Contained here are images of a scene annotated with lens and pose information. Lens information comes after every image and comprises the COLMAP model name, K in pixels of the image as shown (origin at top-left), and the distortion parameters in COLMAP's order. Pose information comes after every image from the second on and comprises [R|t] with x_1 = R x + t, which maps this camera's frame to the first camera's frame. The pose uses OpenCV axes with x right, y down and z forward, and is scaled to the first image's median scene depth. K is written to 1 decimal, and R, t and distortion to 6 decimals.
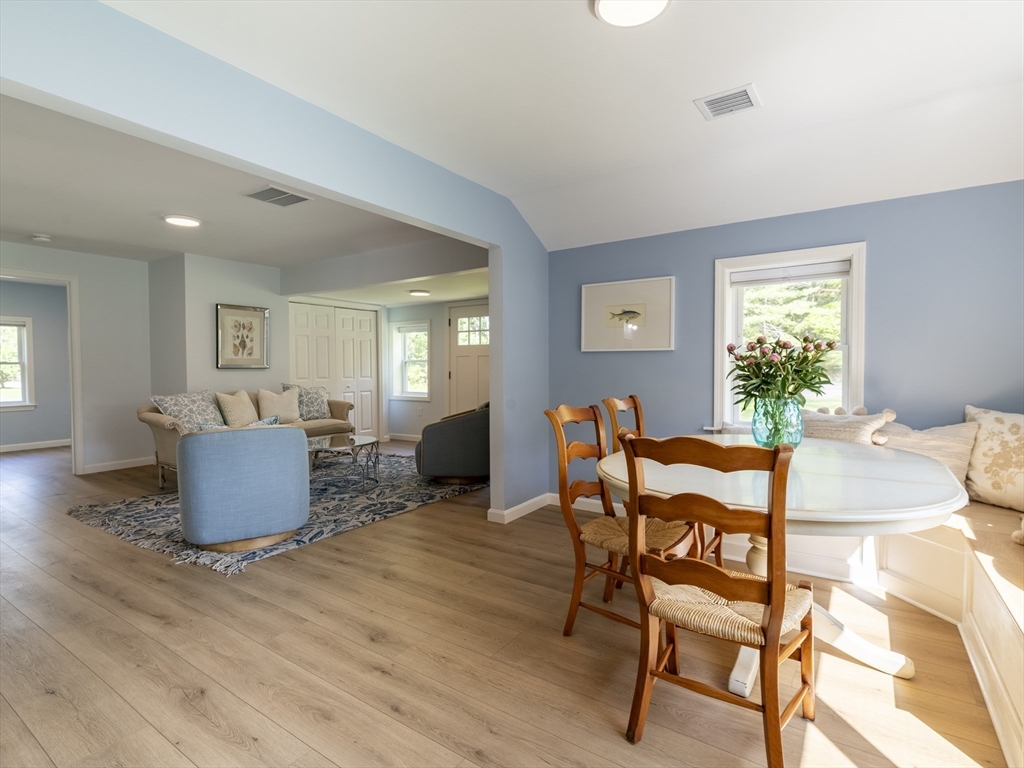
lens RADIAL K [[519.0, 0, 510.0], [0, 519.0, 380.2], [0, 0, 1]] dist [0.003683, 0.000629]
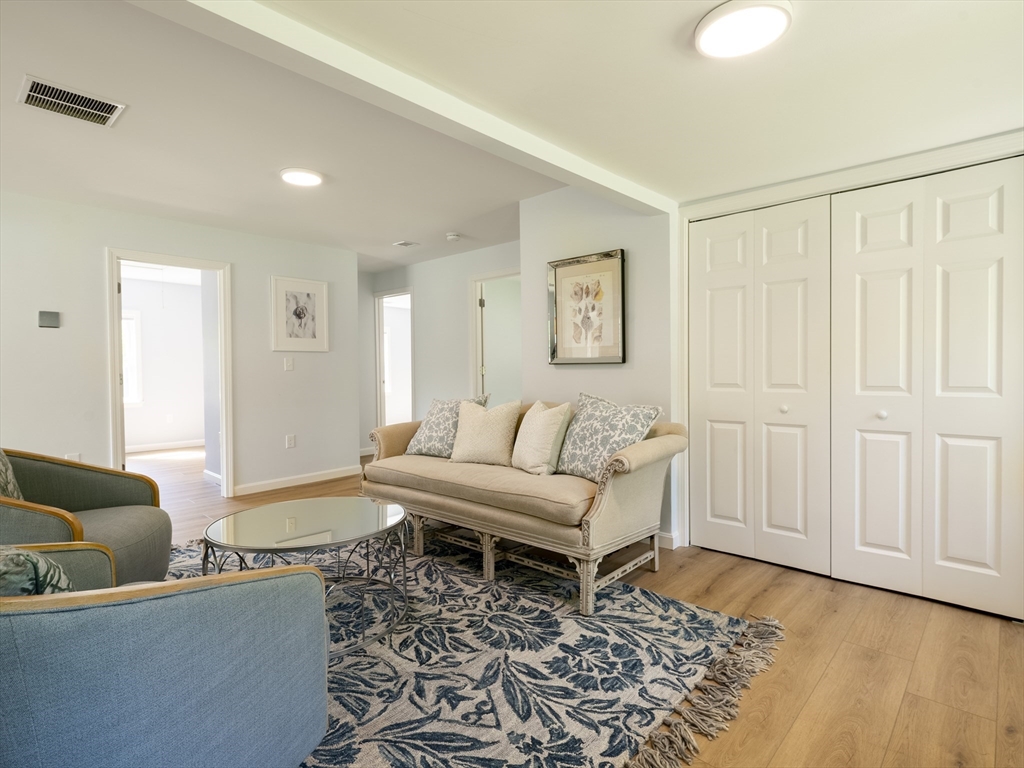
lens RADIAL K [[525.7, 0, 509.0], [0, 525.7, 379.7], [0, 0, 1]] dist [0.004113, 0.000421]
pose [[-0.158804, 0.028927, -0.986886, 0.079544], [-0.016318, 0.999357, 0.031919, -0.021533], [0.987175, 0.021173, -0.158230, 0.985213]]
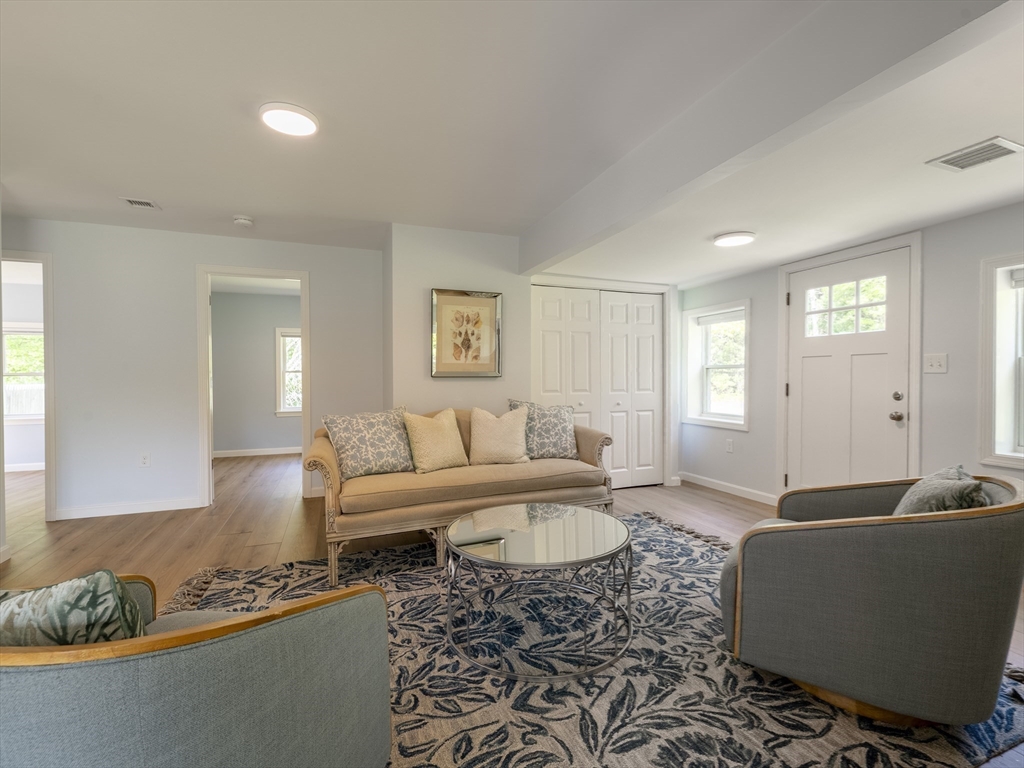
lens RADIAL K [[463.7, 0, 507.7], [0, 463.7, 381.2], [0, 0, 1]] dist [-0.002477, -0.000451]
pose [[0.816678, 0.009166, -0.577021, -0.090380], [-0.017154, 0.999818, -0.008397, -0.011991], [0.576839, 0.016756, 0.816686, 0.492774]]
